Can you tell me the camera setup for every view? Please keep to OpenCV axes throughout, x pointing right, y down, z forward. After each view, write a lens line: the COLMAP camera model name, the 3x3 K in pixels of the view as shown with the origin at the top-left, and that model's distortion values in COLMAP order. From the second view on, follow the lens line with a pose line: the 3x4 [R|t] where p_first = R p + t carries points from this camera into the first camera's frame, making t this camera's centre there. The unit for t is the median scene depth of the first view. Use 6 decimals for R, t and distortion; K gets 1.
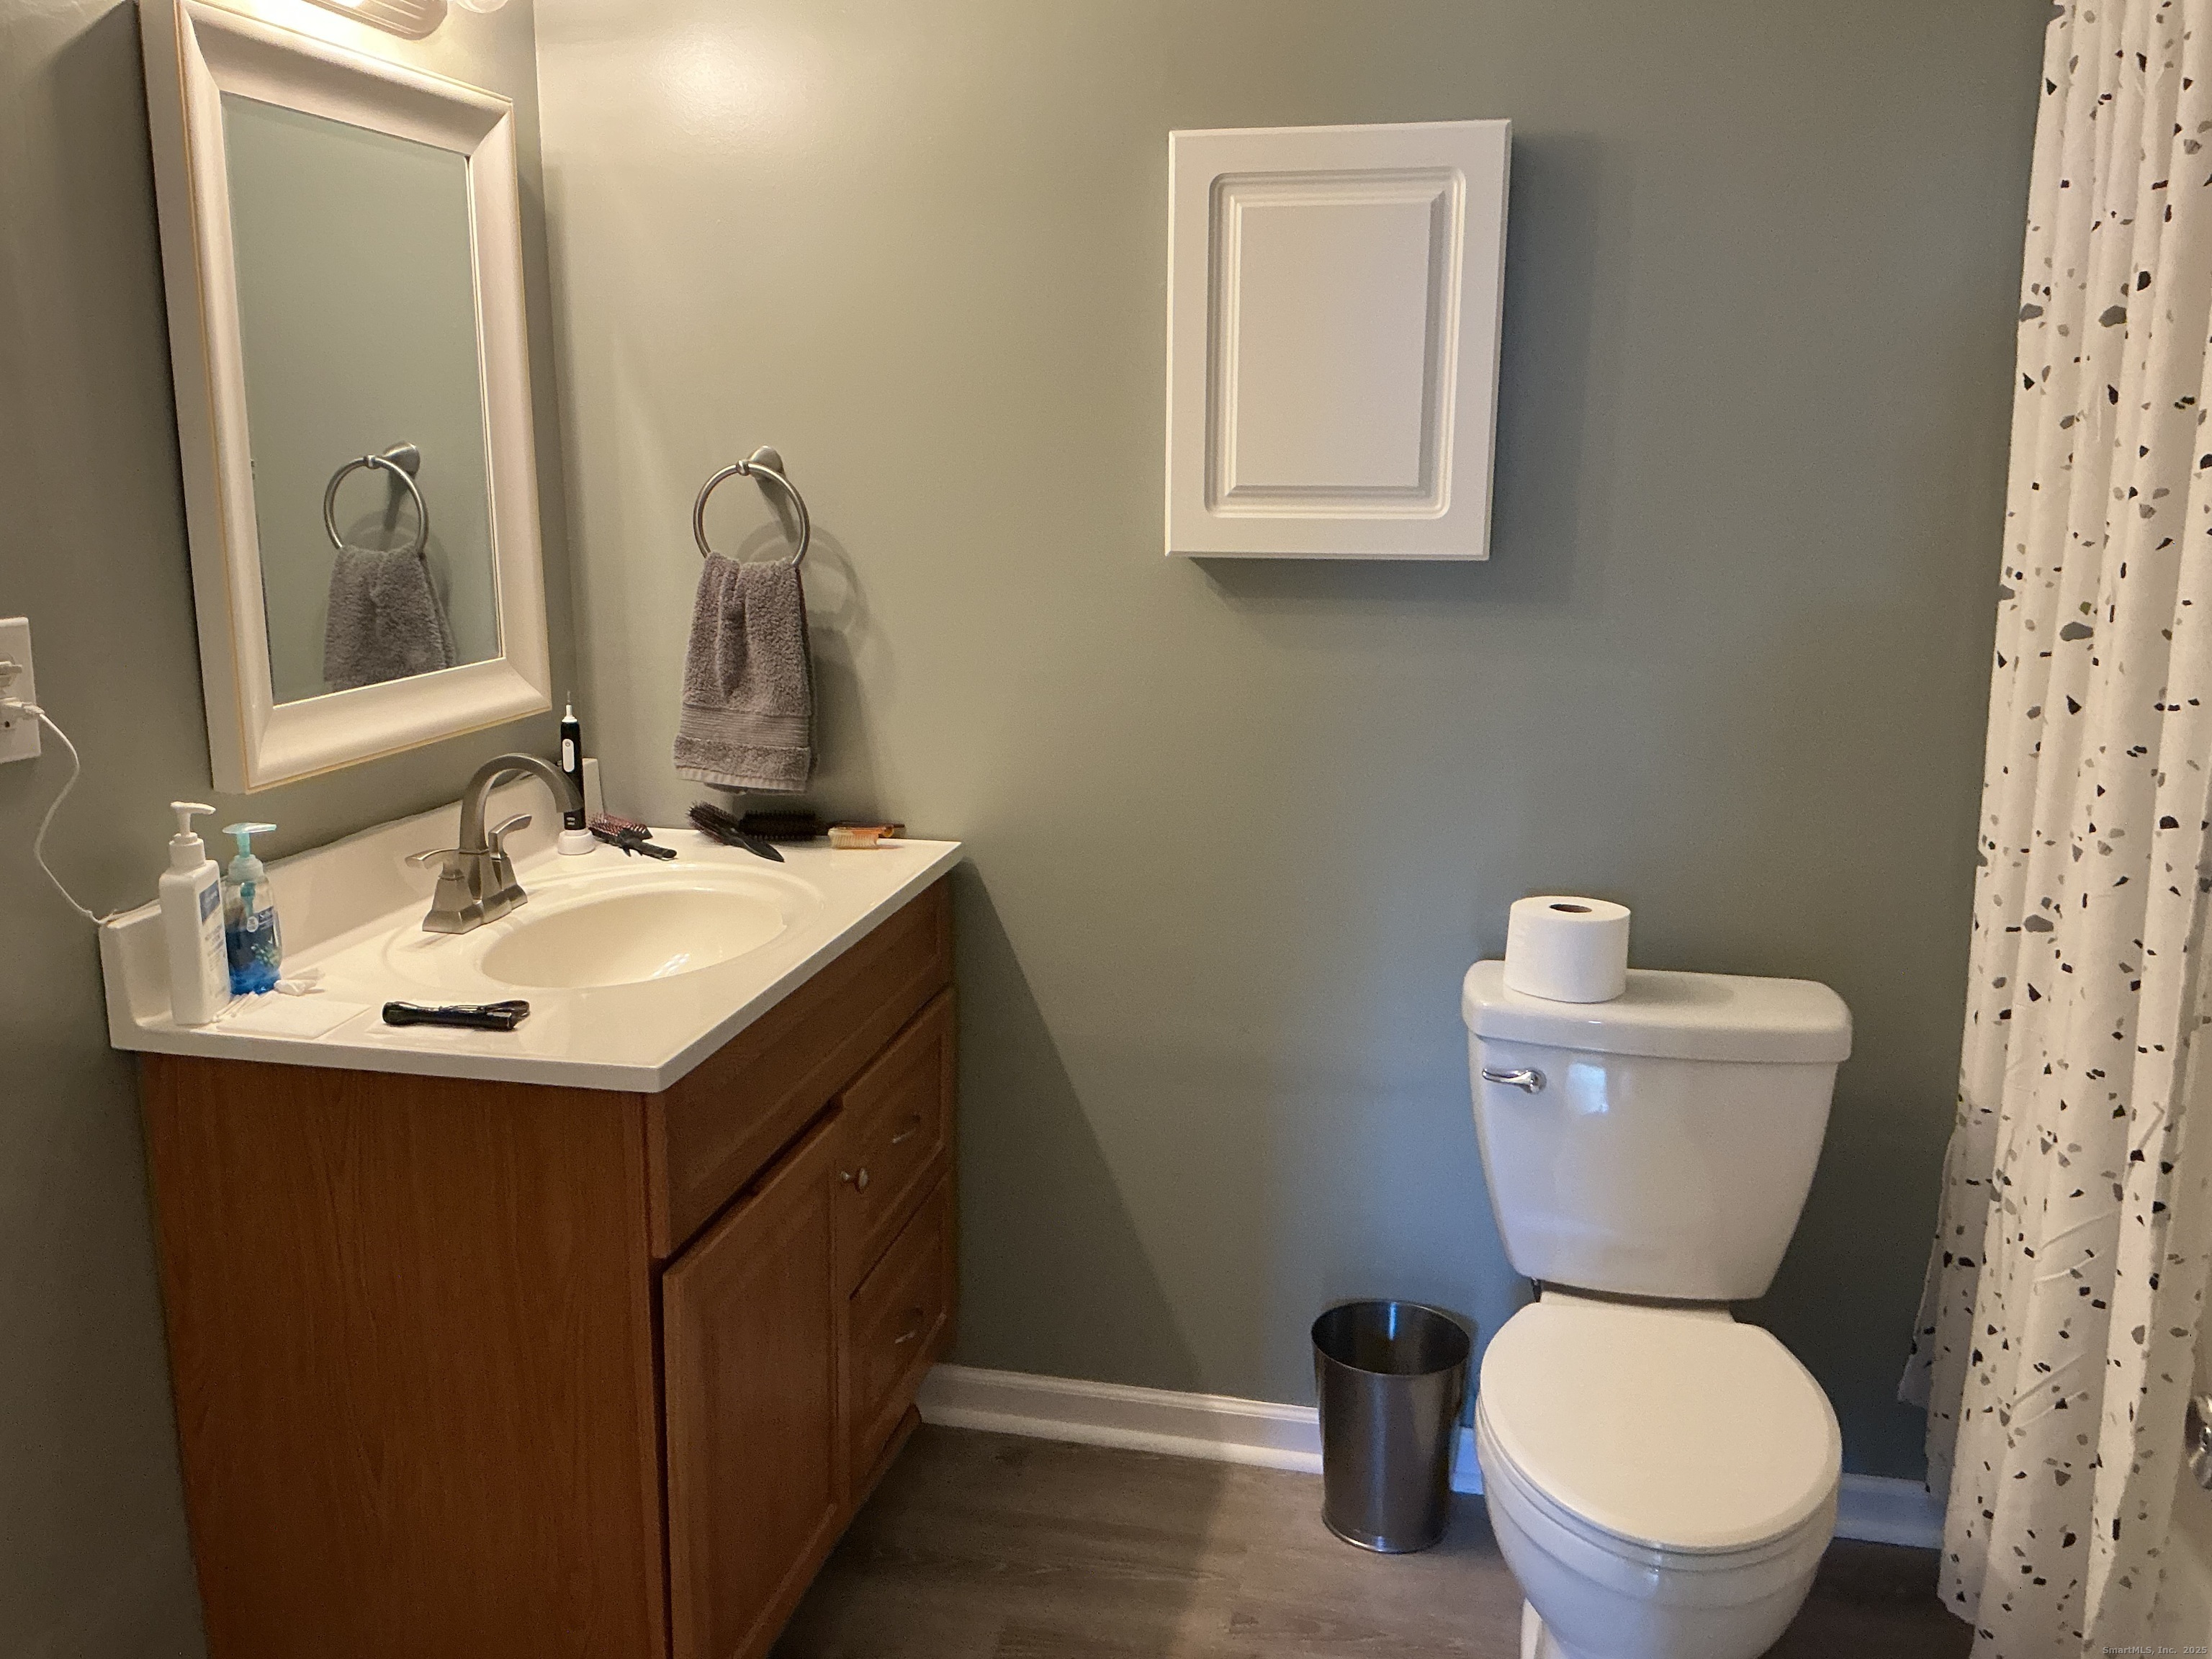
lens RADIAL K [[1827.6, 0, 1106.0], [0, 1827.6, 829.5], [0, 0, 1]] dist [0.062894, -0.107410]
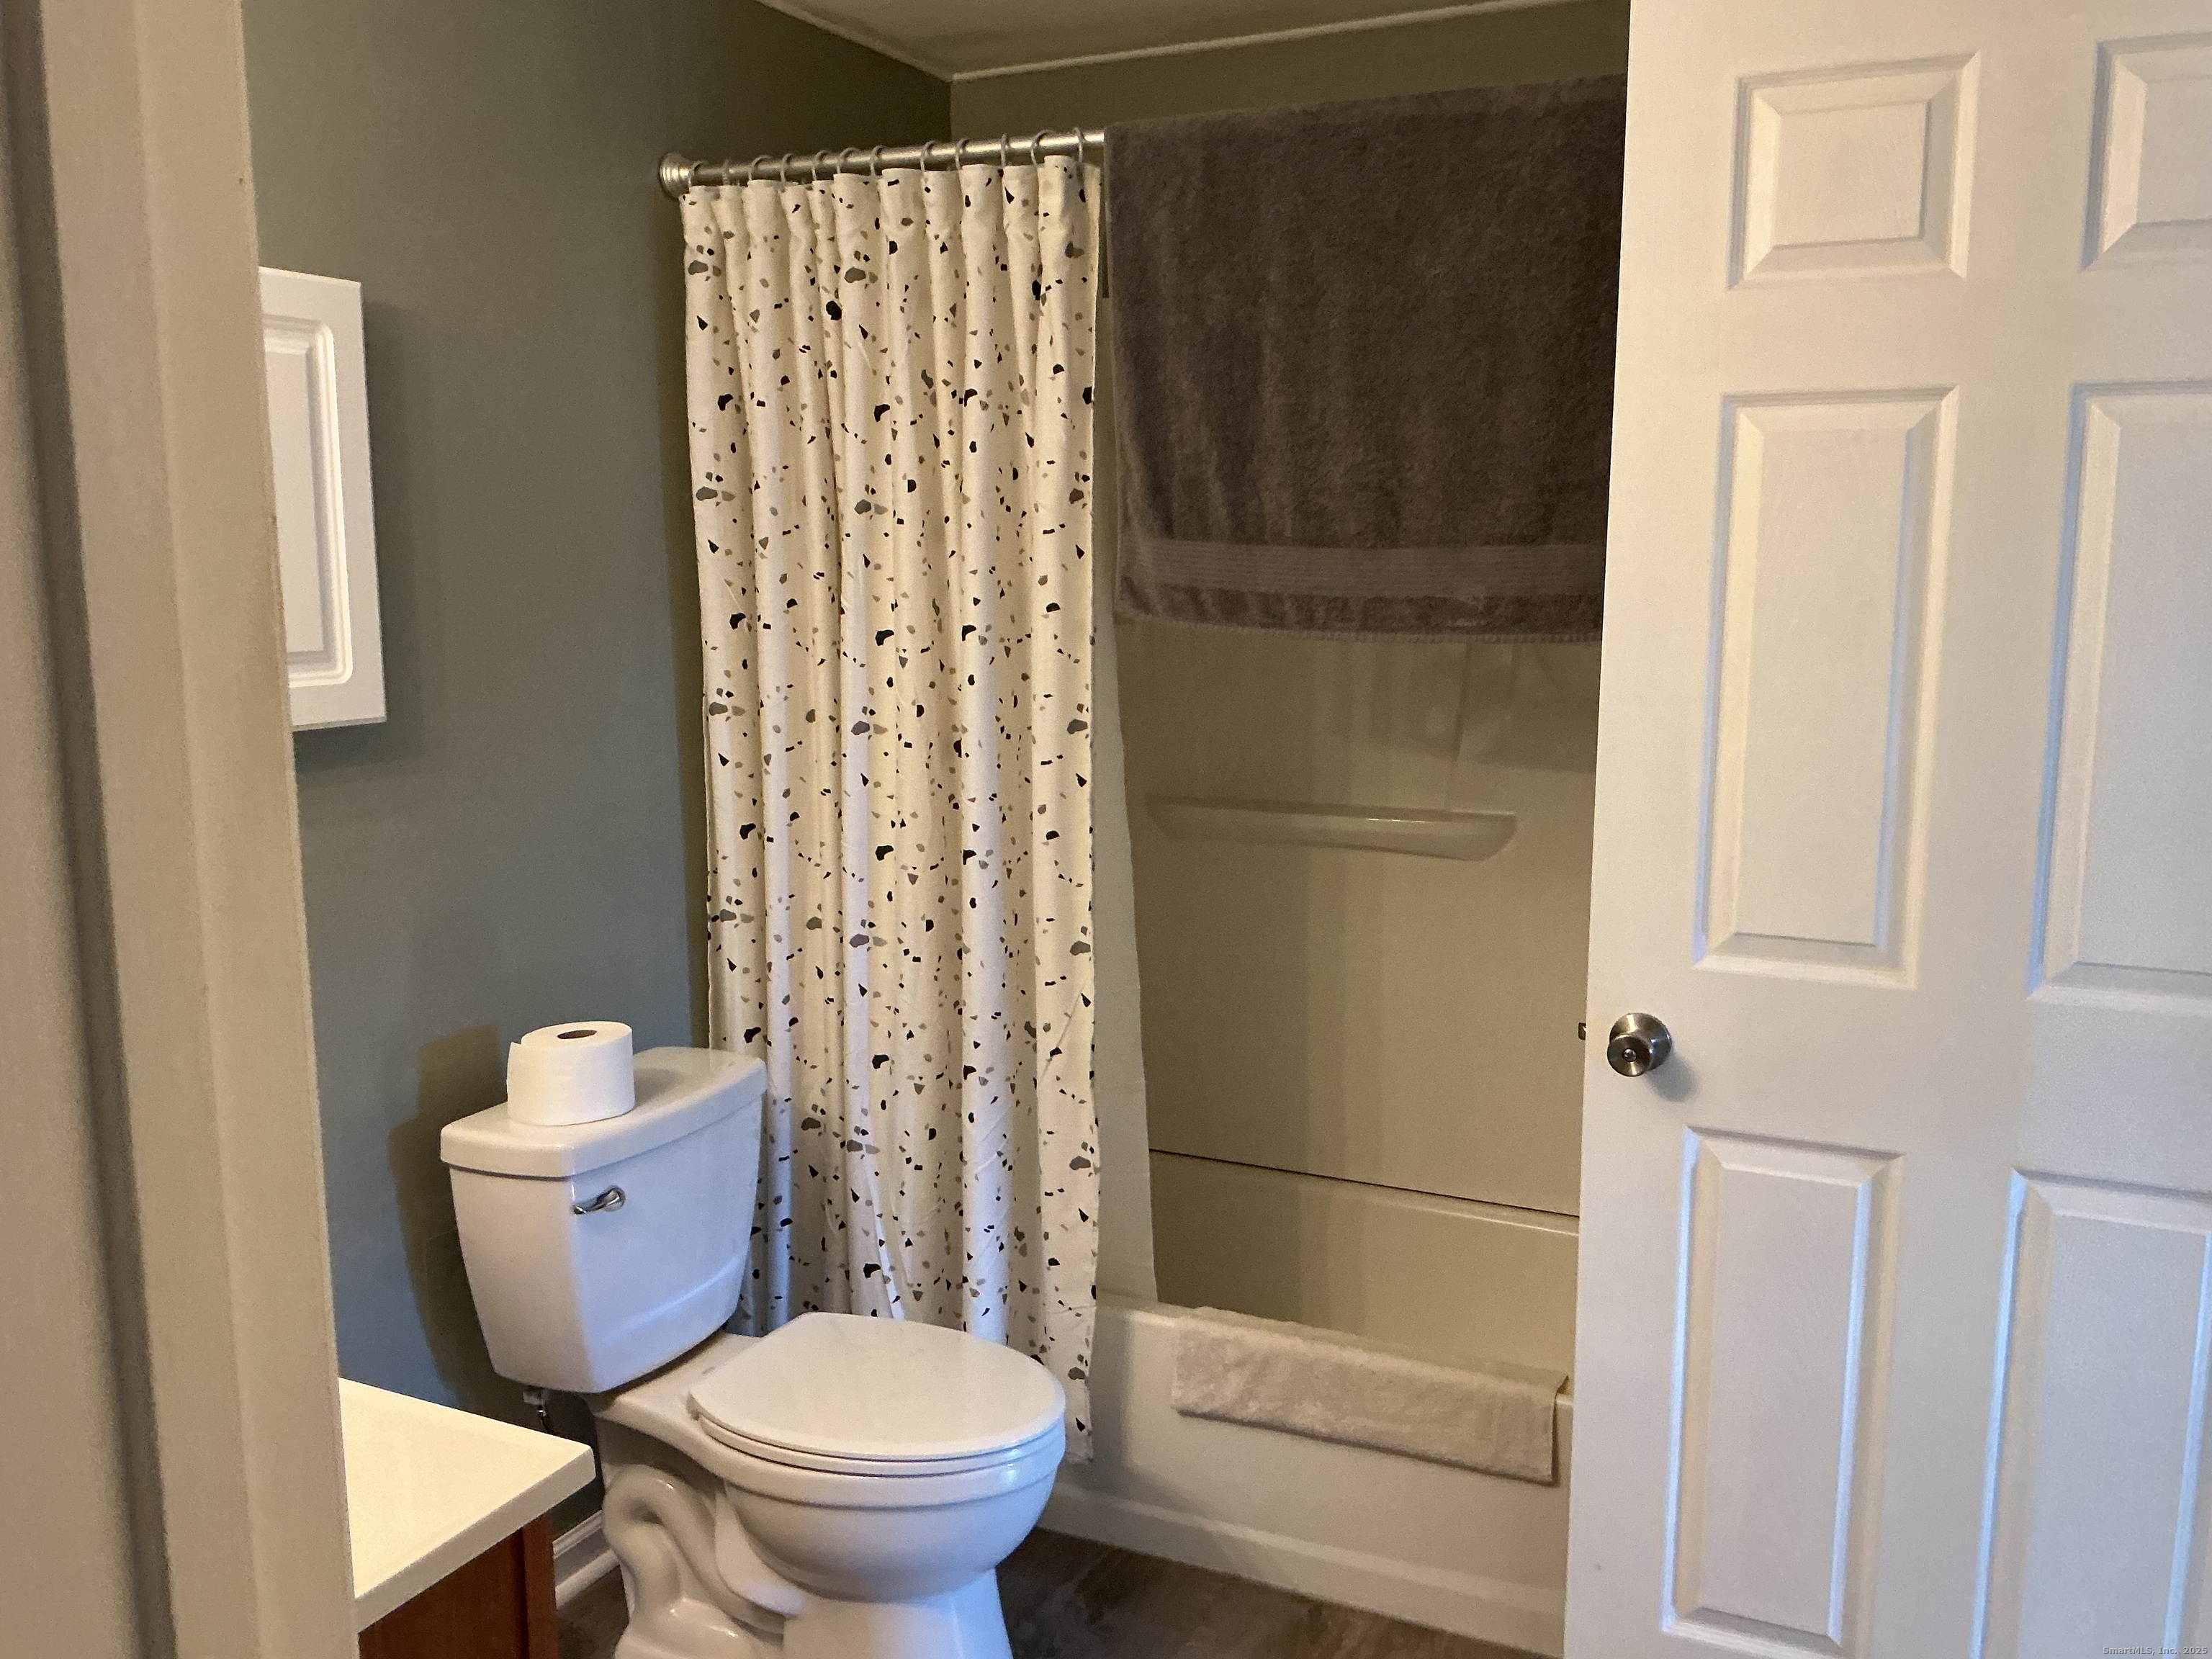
lens RADIAL K [[1827.6, 0, 1106.0], [0, 1827.6, 829.5], [0, 0, 1]] dist [0.062894, -0.107410]
pose [[0.247829, -0.150485, 0.957045, -0.662400], [0.205396, 0.973567, 0.099895, -0.113408], [-0.946780, 0.171816, 0.272188, 0.393440]]
